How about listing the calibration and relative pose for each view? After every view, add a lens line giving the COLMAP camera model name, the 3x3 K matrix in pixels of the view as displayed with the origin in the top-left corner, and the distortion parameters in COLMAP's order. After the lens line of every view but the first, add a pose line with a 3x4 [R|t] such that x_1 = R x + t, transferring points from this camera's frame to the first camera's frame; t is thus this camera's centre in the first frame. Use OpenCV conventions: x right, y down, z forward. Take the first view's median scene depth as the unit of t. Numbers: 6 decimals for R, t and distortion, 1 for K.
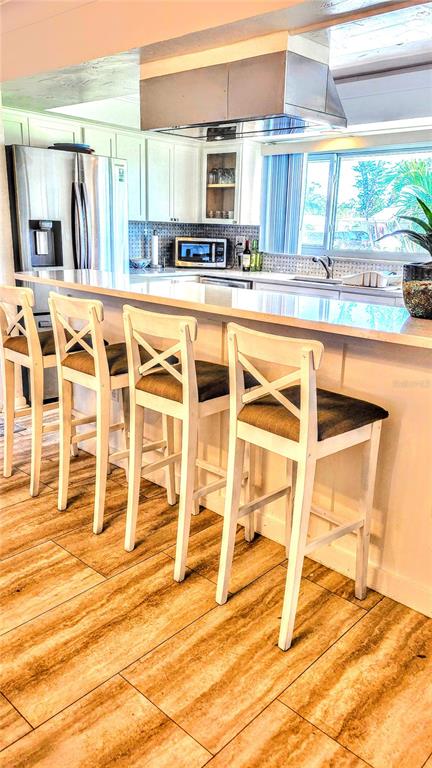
lens RADIAL K [[571.6, 0, 222.8], [0, 571.6, 385.1], [0, 0, 1]] dist [0.066206, -0.031366]
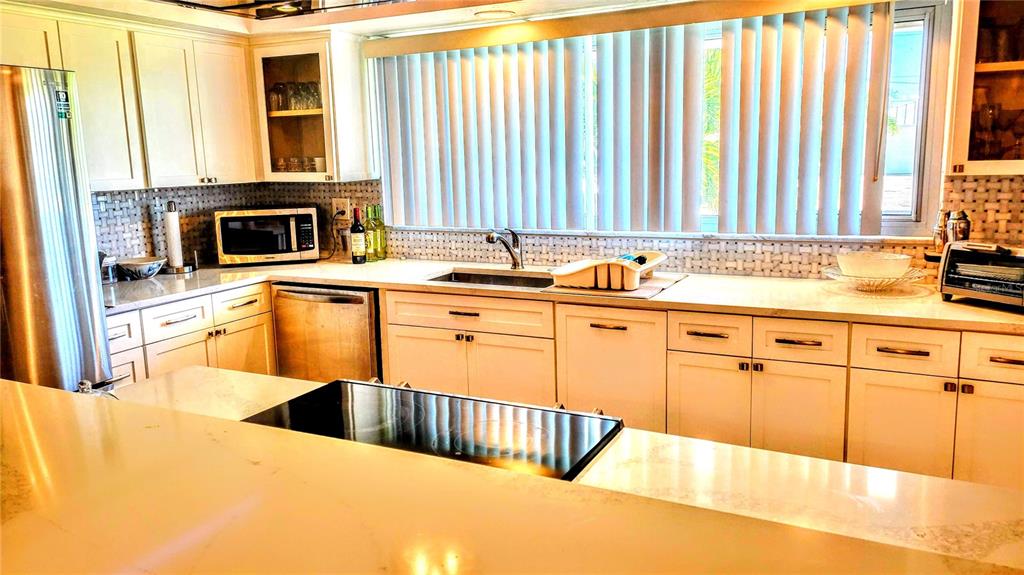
lens RADIAL K [[762.2, 0, 507.4], [0, 762.2, 278.7], [0, 0, 1]] dist [0.066206, -0.031366]
pose [[0.962817, -0.100787, 0.250650, -0.007411], [0.126391, 0.988051, -0.088208, -0.102323], [-0.238765, 0.116608, 0.964051, 0.271187]]
